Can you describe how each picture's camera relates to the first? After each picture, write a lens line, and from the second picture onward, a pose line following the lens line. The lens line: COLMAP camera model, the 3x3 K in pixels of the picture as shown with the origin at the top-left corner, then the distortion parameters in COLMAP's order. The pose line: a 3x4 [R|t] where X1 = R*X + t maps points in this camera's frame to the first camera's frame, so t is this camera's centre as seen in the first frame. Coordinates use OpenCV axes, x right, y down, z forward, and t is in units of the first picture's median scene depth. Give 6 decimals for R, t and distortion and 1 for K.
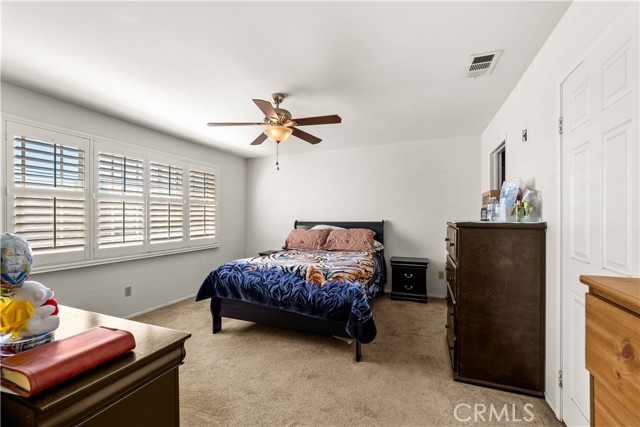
lens RADIAL K [[260.7, 0, 323.1], [0, 260.7, 216.1], [0, 0, 1]] dist [0.000114, -0.002637]
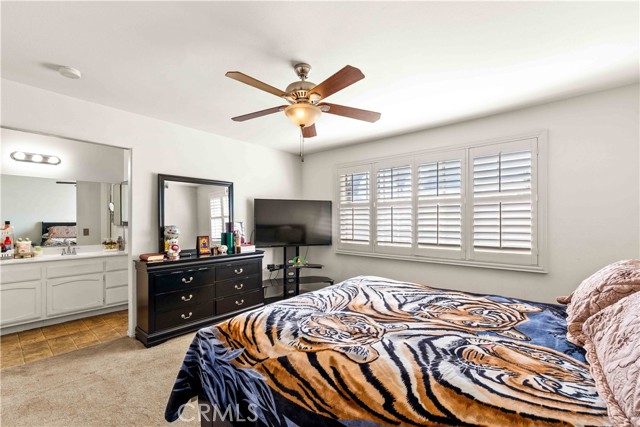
lens RADIAL K [[260.7, 0, 318.7], [0, 260.7, 218.4], [0, 0, 1]] dist [0.000114, -0.002637]
pose [[-0.327830, -0.005790, -0.944719, 0.409306], [0.003420, 0.999967, -0.007315, 0.000706], [0.944730, -0.005629, -0.327800, 0.998015]]
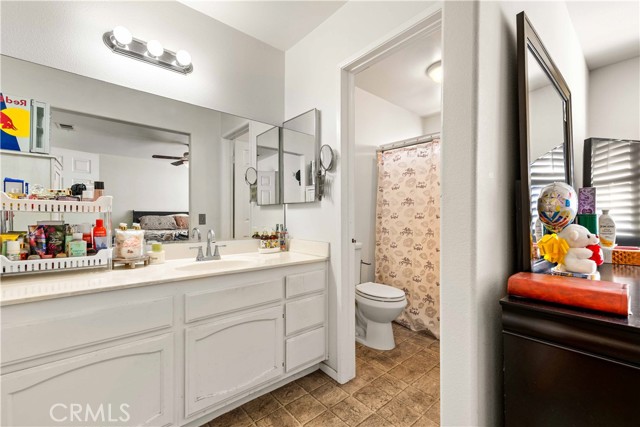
lens RADIAL K [[260.7, 0, 322.4], [0, 260.7, 215.6], [0, 0, 1]] dist [0.000114, -0.002637]
pose [[-0.472820, -0.002532, -0.881156, 0.091547], [0.003655, 0.999982, -0.004834, 0.053677], [0.881152, -0.005507, -0.472802, 0.143421]]
